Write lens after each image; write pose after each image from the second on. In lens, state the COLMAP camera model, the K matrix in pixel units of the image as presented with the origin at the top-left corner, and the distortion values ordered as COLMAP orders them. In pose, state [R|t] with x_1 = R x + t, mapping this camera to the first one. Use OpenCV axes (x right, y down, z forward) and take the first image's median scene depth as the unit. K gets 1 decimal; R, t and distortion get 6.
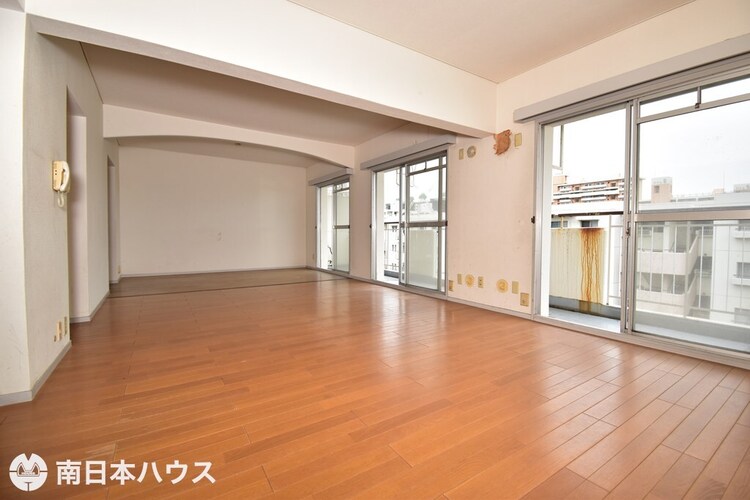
lens RADIAL K [[329.1, 0, 369.0], [0, 329.1, 253.7], [0, 0, 1]] dist [0.001071, -0.008109]
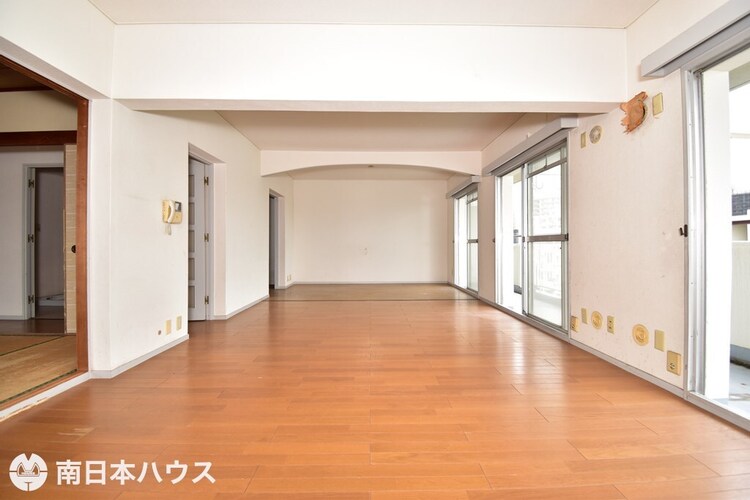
lens RADIAL K [[329.1, 0, 377.2], [0, 329.1, 249.5], [0, 0, 1]] dist [0.001071, -0.008109]
pose [[0.852245, 0.000301, -0.523142, 0.259916], [-0.026114, 0.998778, -0.041968, -0.022571], [0.522490, 0.049428, 0.851211, 0.160951]]
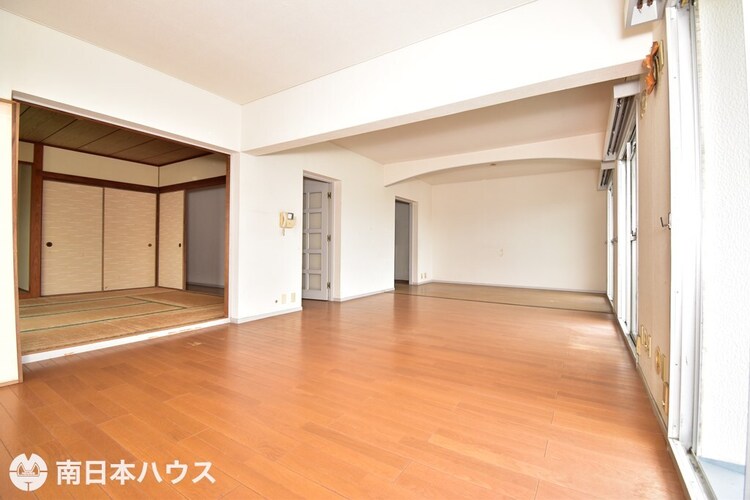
lens RADIAL K [[329.1, 0, 380.3], [0, 329.1, 247.7], [0, 0, 1]] dist [0.001071, -0.008109]
pose [[0.425581, -0.000505, -0.904920, 0.572739], [-0.061787, 0.997650, -0.029615, -0.022099], [0.902809, 0.068516, 0.424549, 0.363023]]
